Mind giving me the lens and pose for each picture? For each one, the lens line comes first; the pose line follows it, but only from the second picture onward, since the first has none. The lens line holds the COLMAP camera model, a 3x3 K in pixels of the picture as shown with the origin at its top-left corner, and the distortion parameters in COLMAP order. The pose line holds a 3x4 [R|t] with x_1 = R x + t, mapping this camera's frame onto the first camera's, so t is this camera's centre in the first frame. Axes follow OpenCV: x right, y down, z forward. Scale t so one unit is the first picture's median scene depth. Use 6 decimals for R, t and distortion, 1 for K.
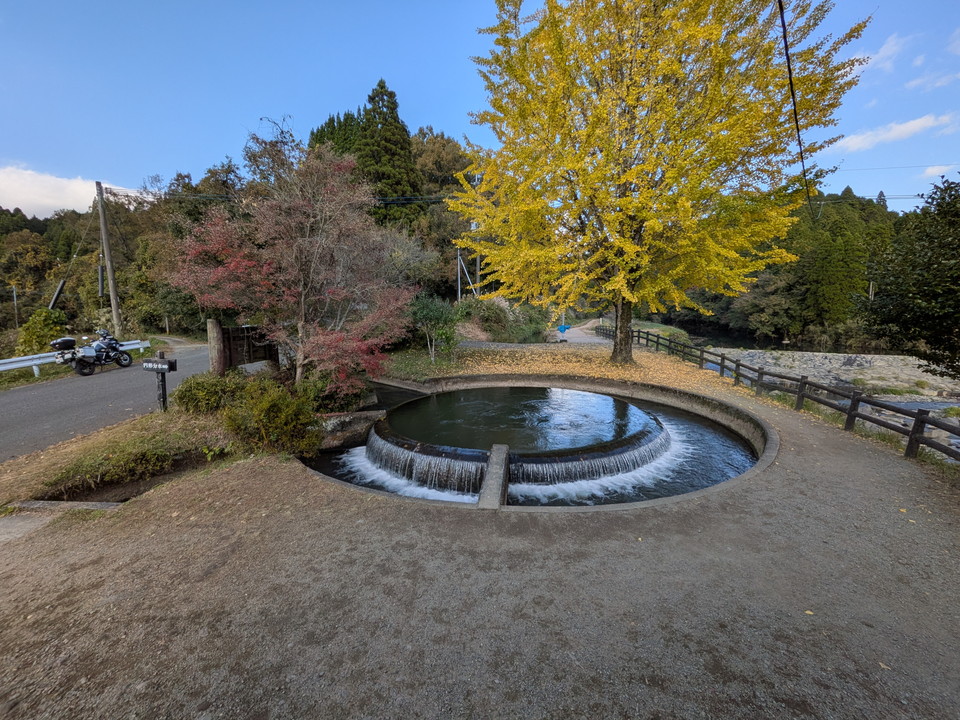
lens RADIAL K [[385.9, 0, 480.7], [0, 385.9, 360.3], [0, 0, 1]] dist [-0.002215, 0.000025]
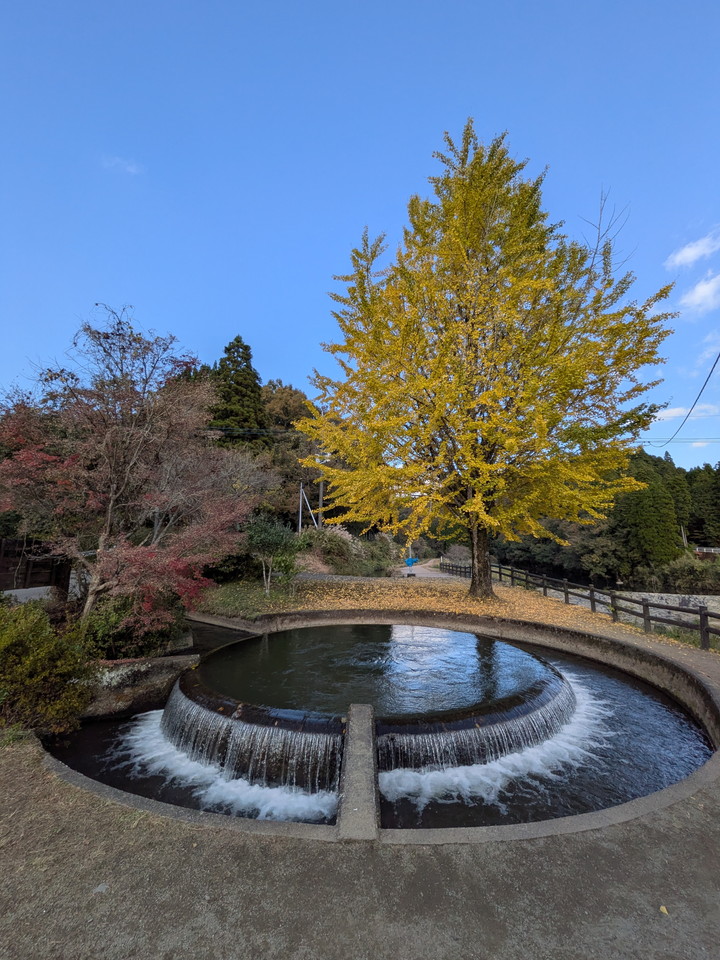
lens RADIAL K [[385.9, 0, 359.2], [0, 385.9, 480.0], [0, 0, 1]] dist [-0.002215, 0.000025]
pose [[0.994678, 0.034811, 0.096973, -0.017653], [-0.003935, 0.953345, -0.301858, 0.023792], [-0.102957, 0.299870, 0.948408, 0.120199]]
